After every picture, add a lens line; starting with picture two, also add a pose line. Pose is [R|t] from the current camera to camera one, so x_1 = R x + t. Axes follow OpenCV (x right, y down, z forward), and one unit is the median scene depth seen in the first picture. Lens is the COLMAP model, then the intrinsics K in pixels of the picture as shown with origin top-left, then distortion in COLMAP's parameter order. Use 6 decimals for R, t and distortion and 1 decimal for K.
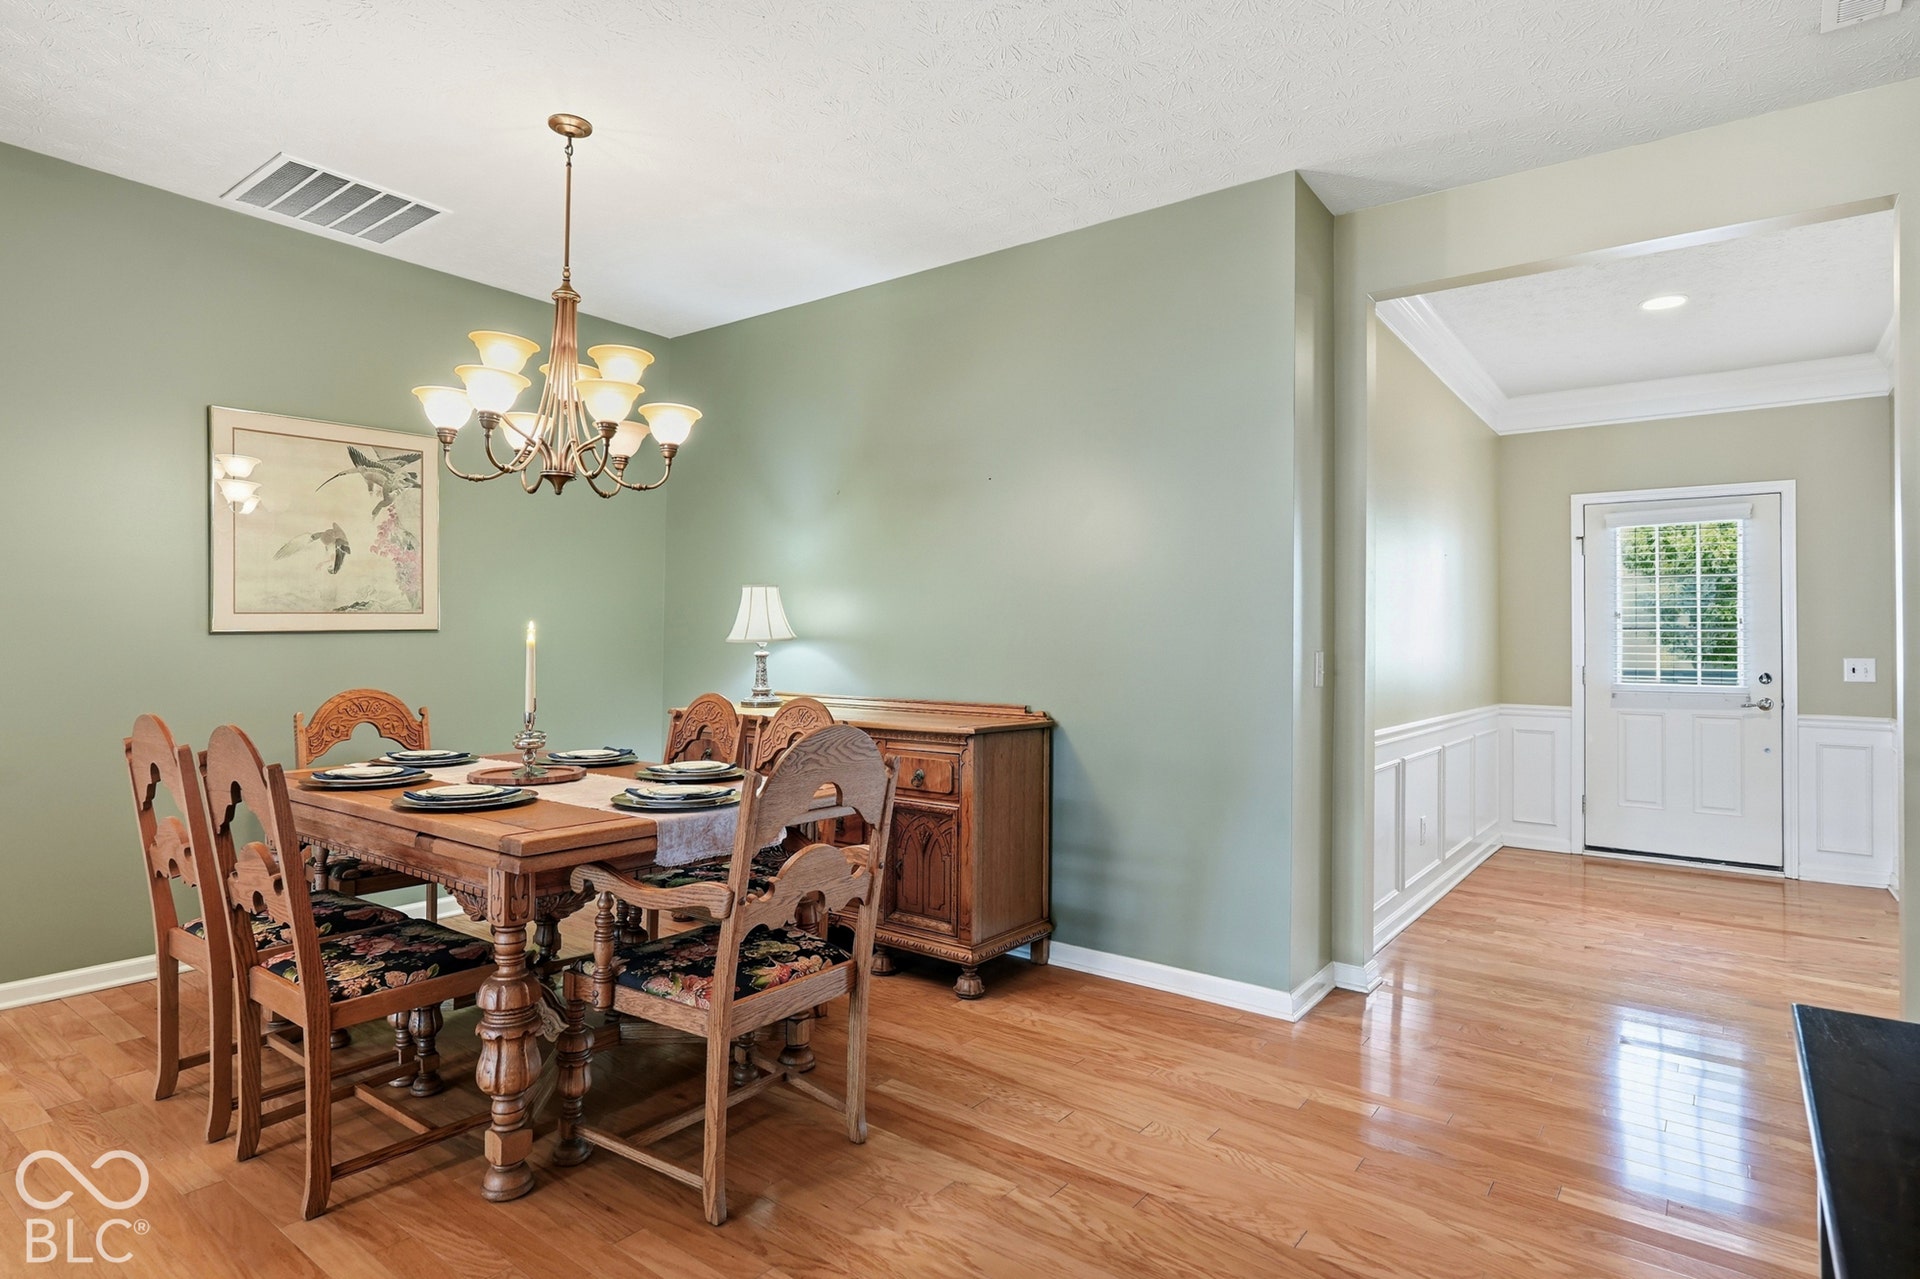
lens RADIAL K [[1002.3, 0, 959.6], [0, 1002.3, 636.3], [0, 0, 1]] dist [0.000380, -0.000124]
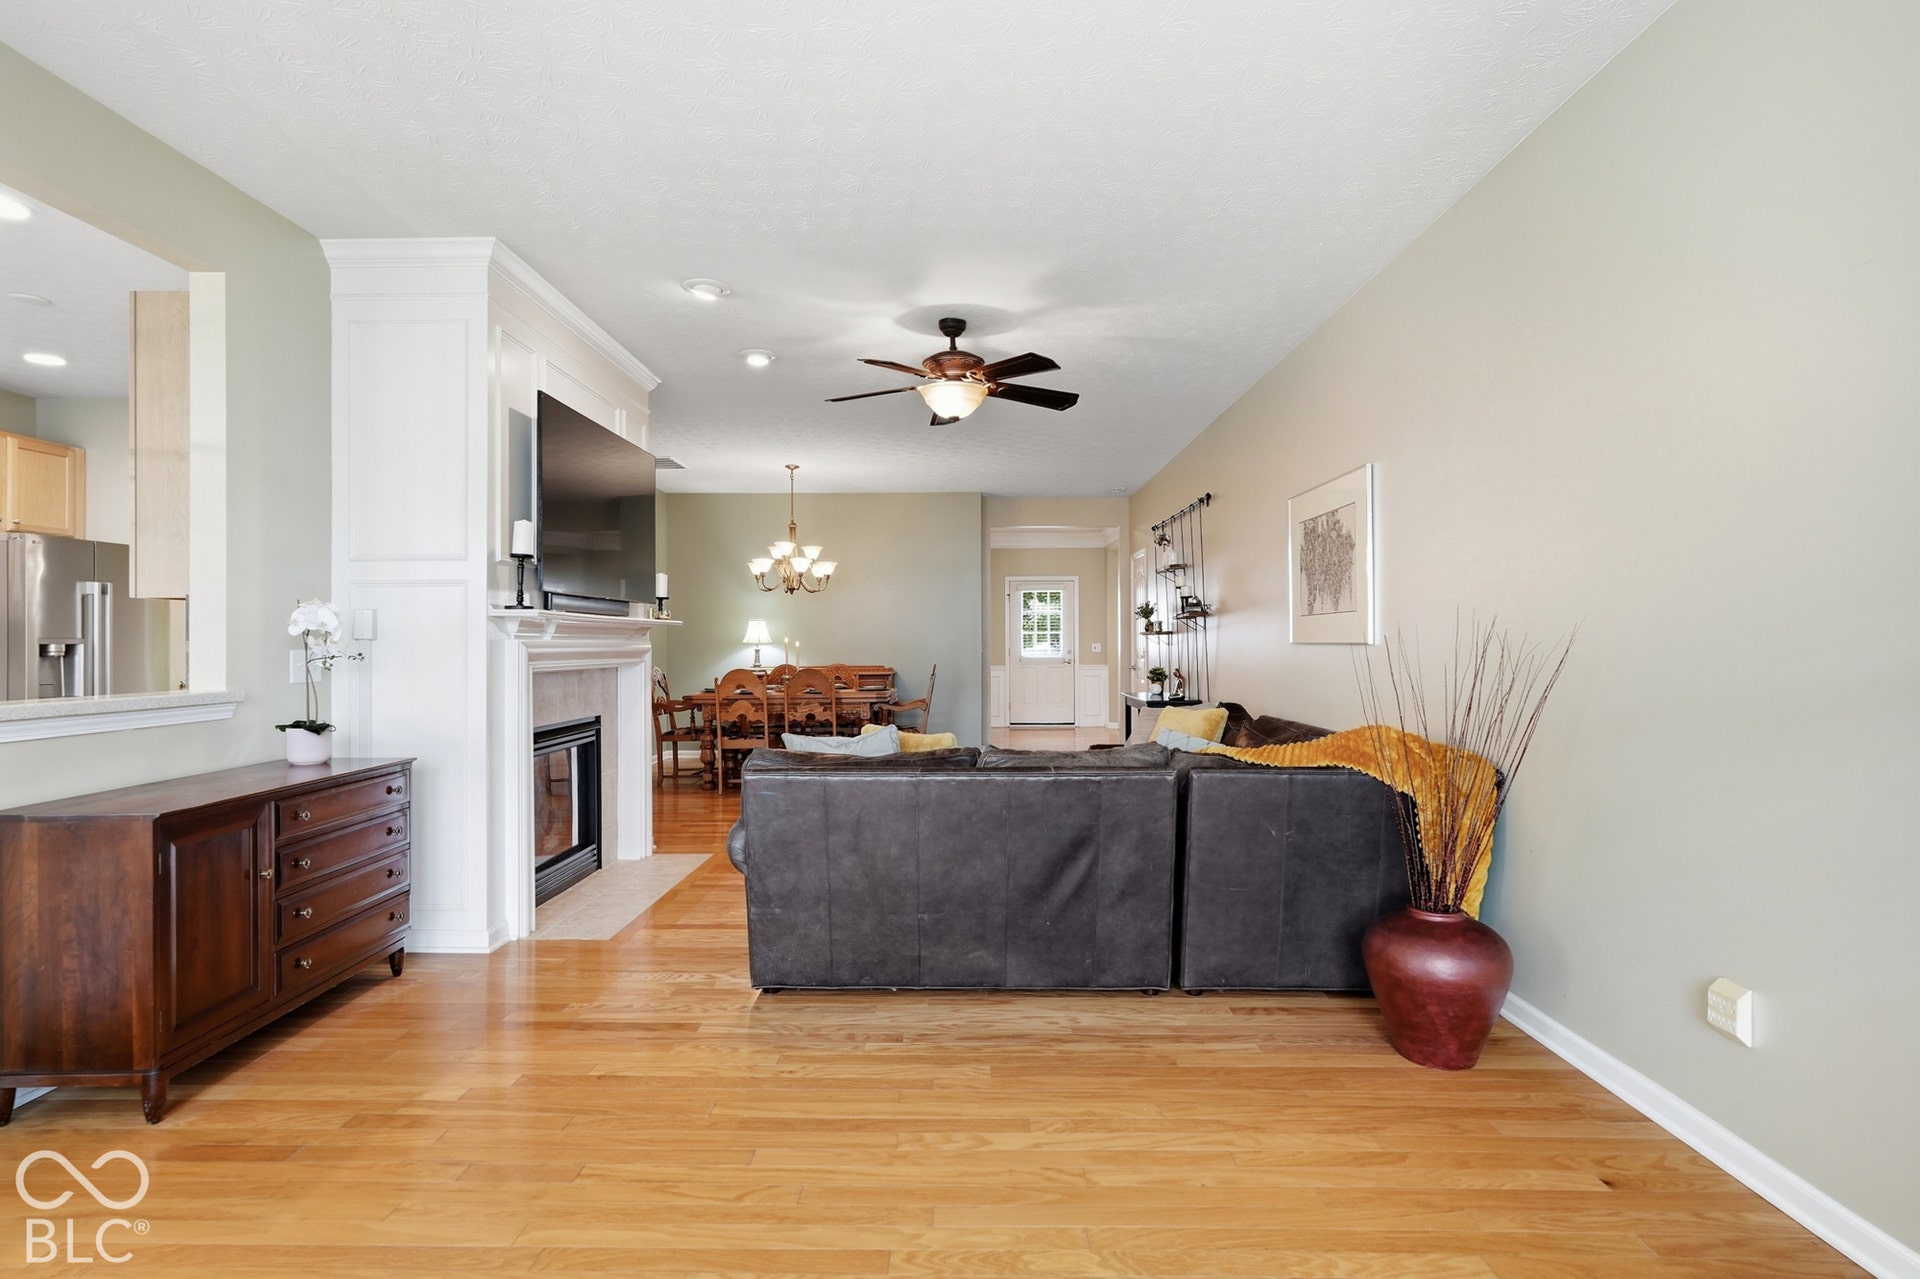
lens RADIAL K [[1002.3, 0, 956.9], [0, 1002.3, 639.1], [0, 0, 1]] dist [0.000380, -0.000124]
pose [[0.797105, -0.013723, 0.603685, -1.106682], [0.013953, 0.999893, 0.004306, -0.006016], [-0.603680, 0.004991, 0.797211, -0.993062]]
